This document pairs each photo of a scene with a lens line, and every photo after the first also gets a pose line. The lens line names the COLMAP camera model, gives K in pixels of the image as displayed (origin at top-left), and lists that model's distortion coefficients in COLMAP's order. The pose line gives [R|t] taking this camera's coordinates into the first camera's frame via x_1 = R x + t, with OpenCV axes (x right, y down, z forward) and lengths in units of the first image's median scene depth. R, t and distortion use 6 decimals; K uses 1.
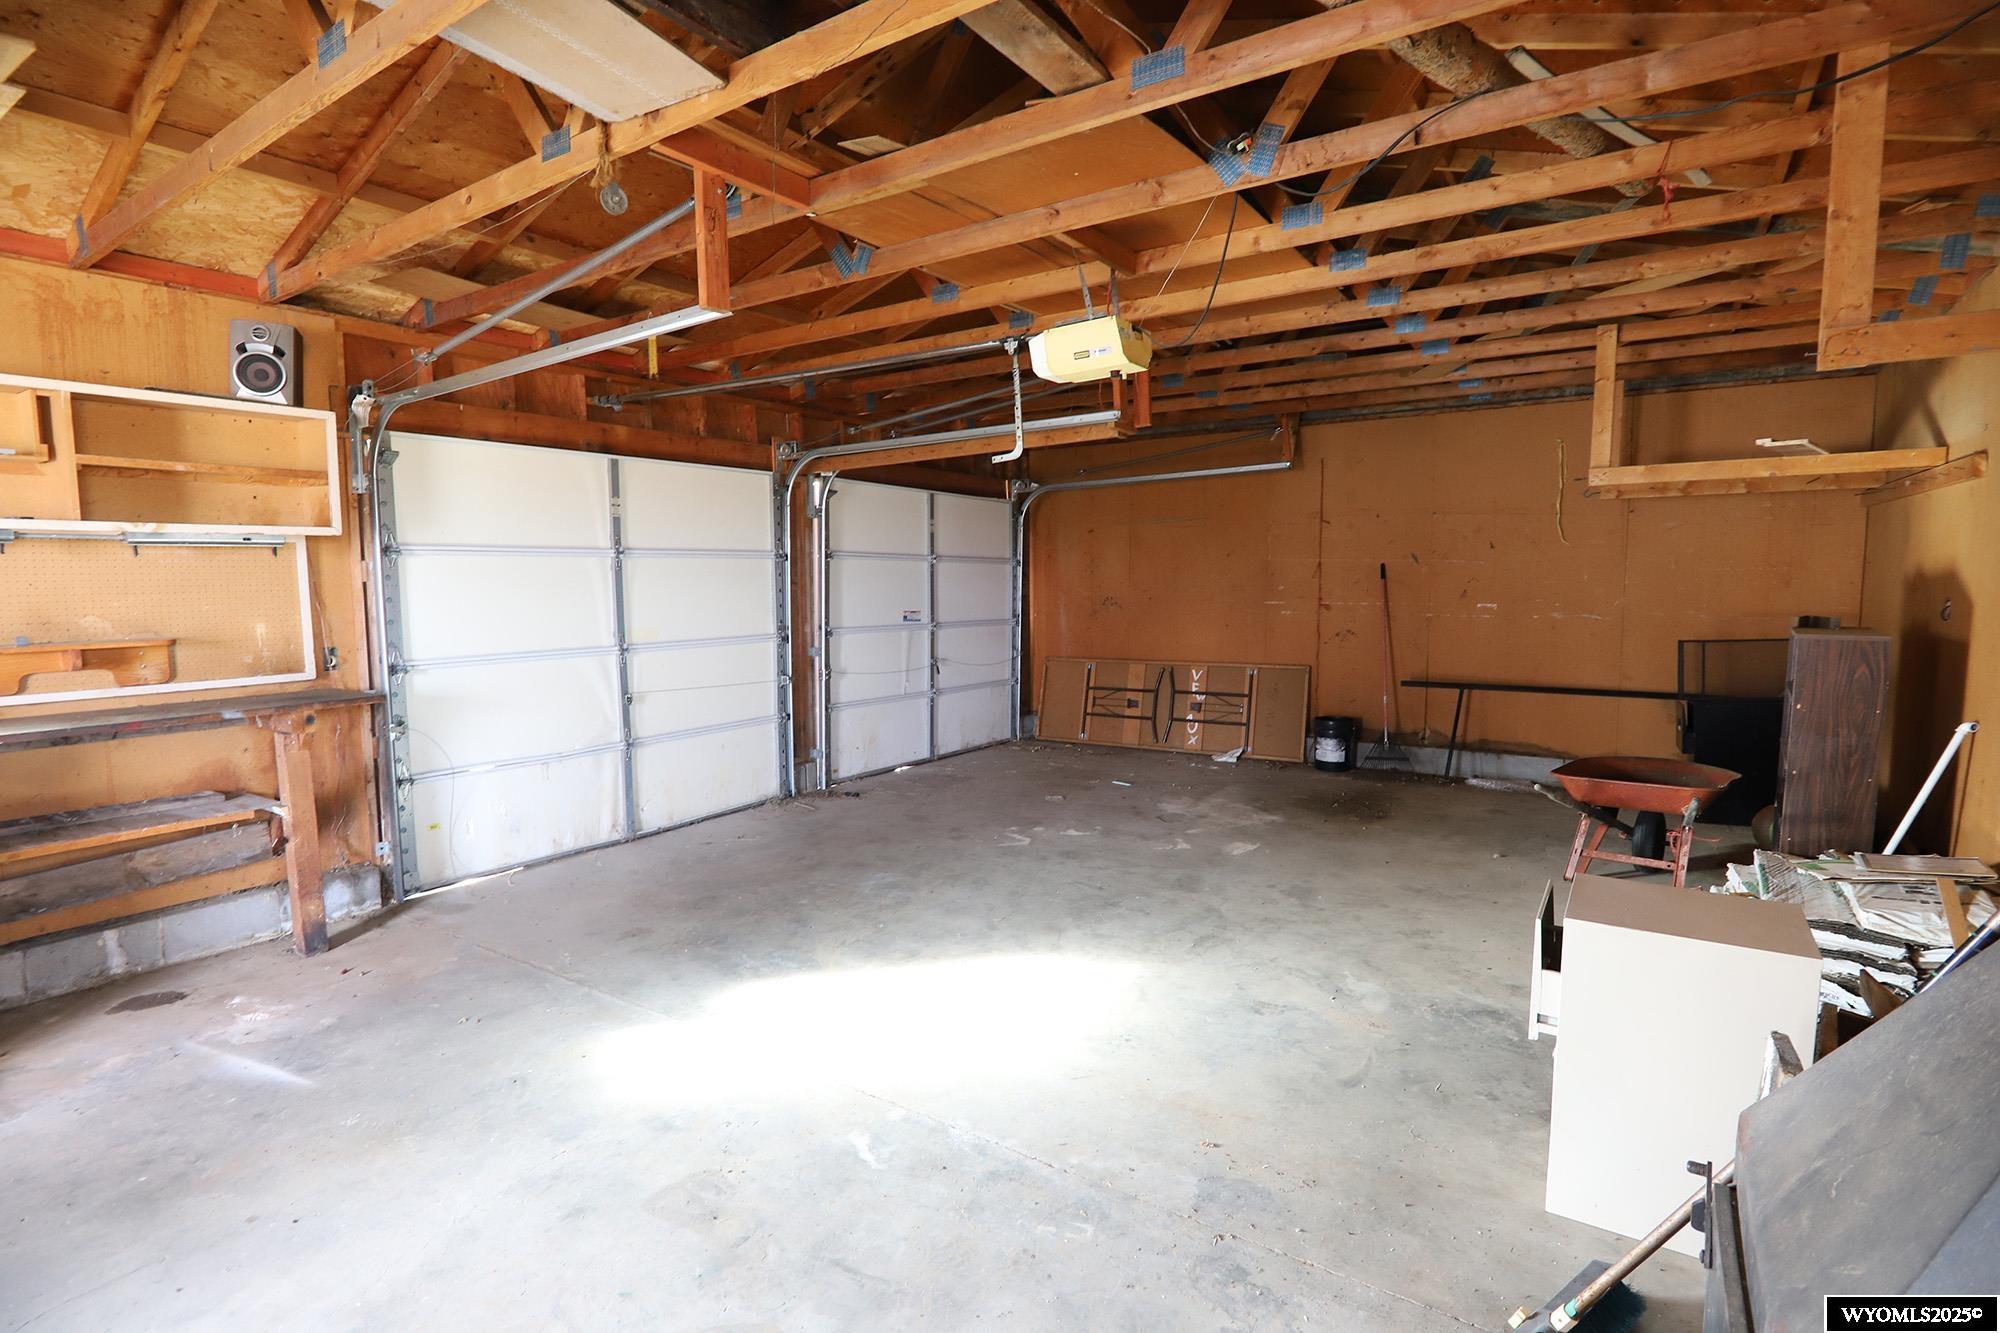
lens RADIAL K [[973.9, 0, 997.0], [0, 973.9, 671.2], [0, 0, 1]] dist [-0.018319, -0.002831]
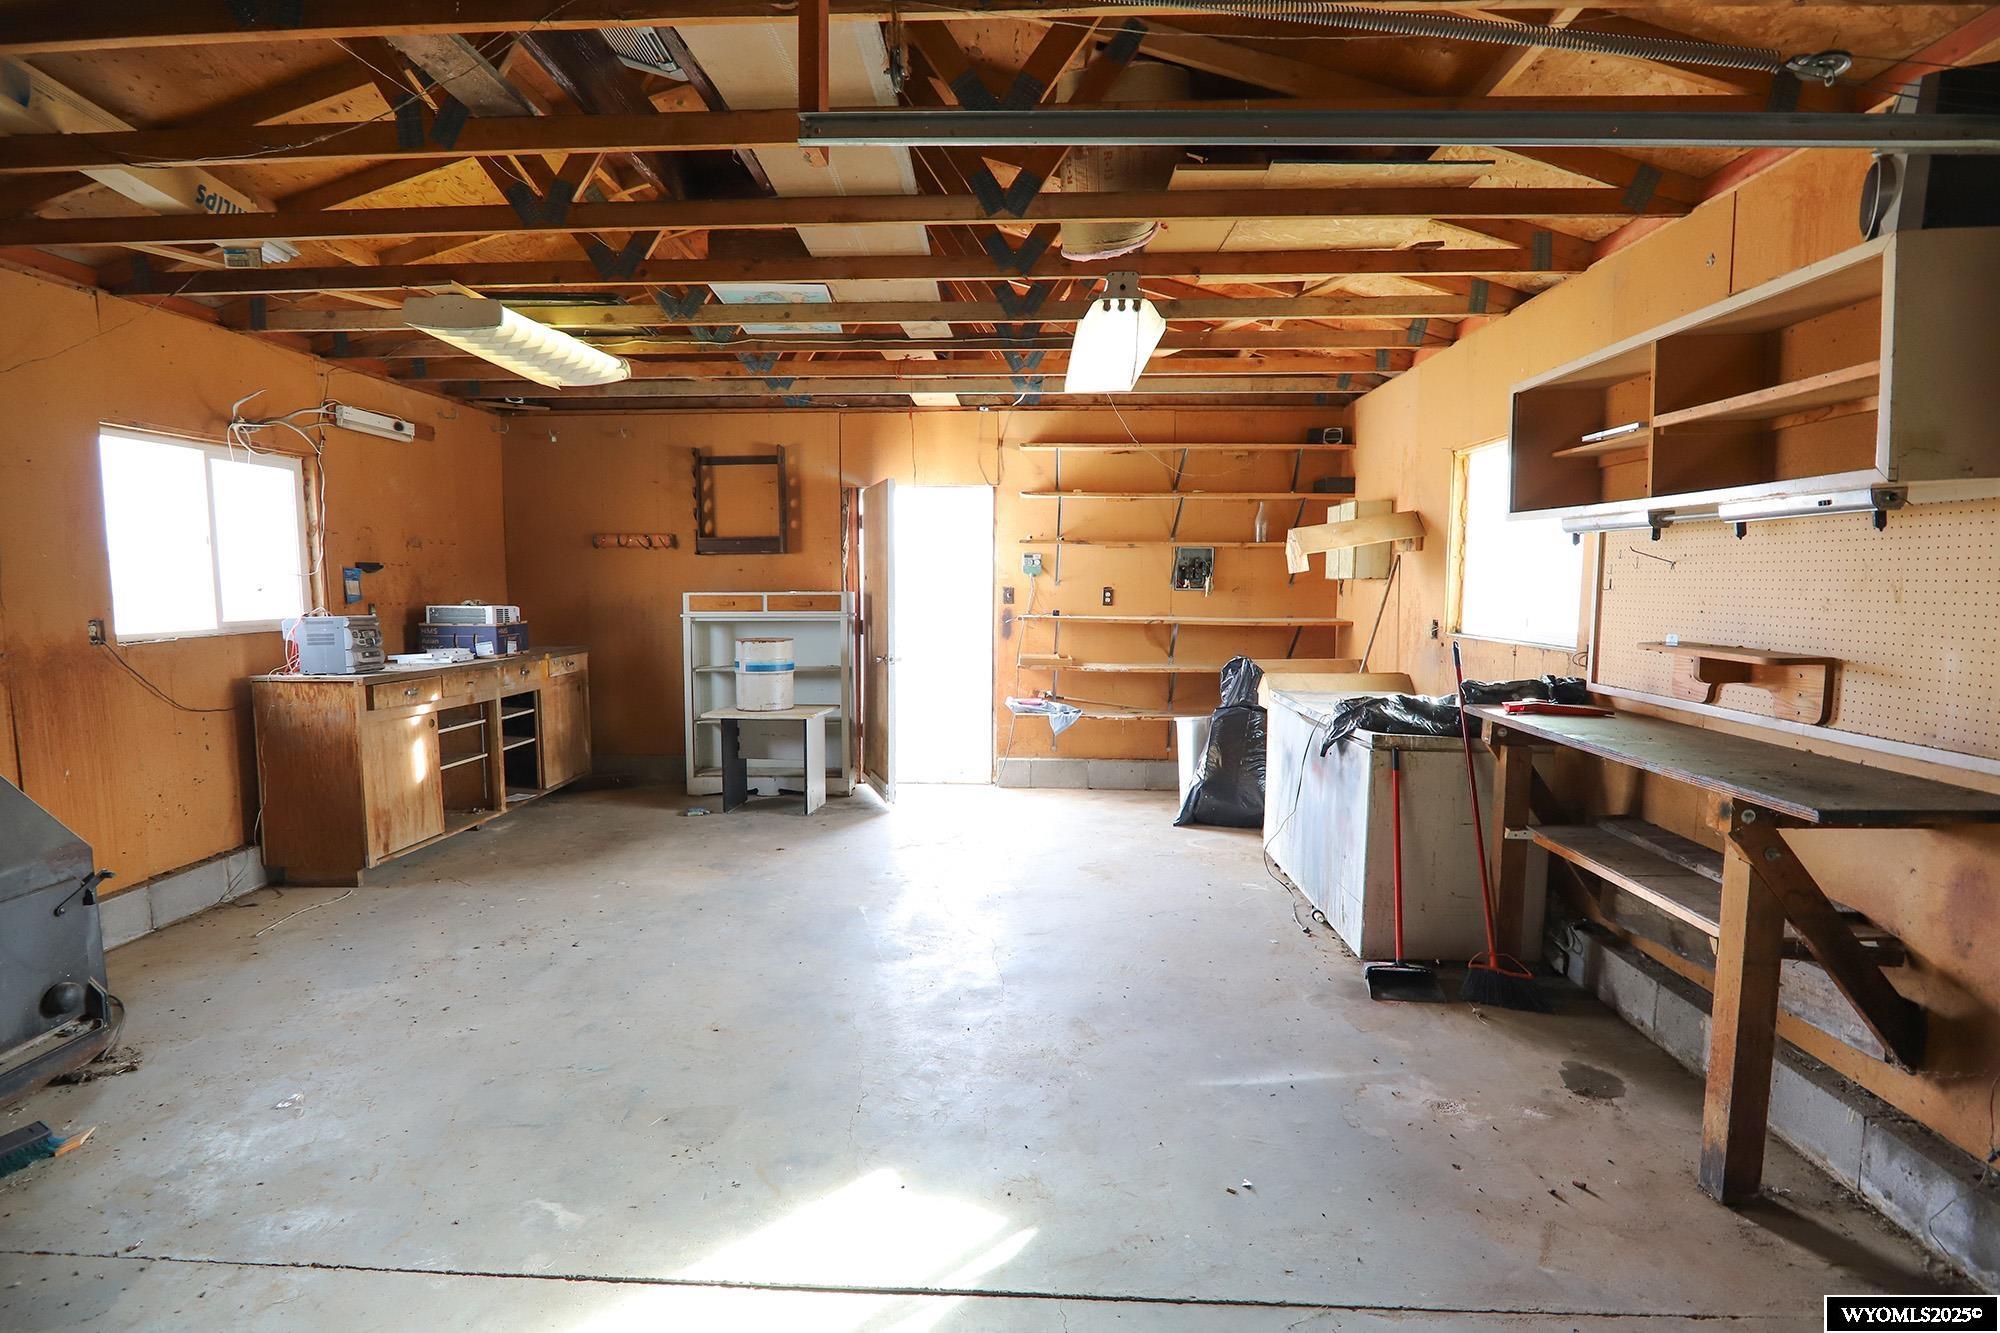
lens RADIAL K [[973.9, 0, 993.2], [0, 973.9, 668.7], [0, 0, 1]] dist [-0.018319, -0.002831]
pose [[-0.854090, 0.060111, -0.516640, -0.041321], [-0.038837, 0.983156, 0.178596, -0.155346], [0.518673, 0.172602, -0.837369, 1.576490]]
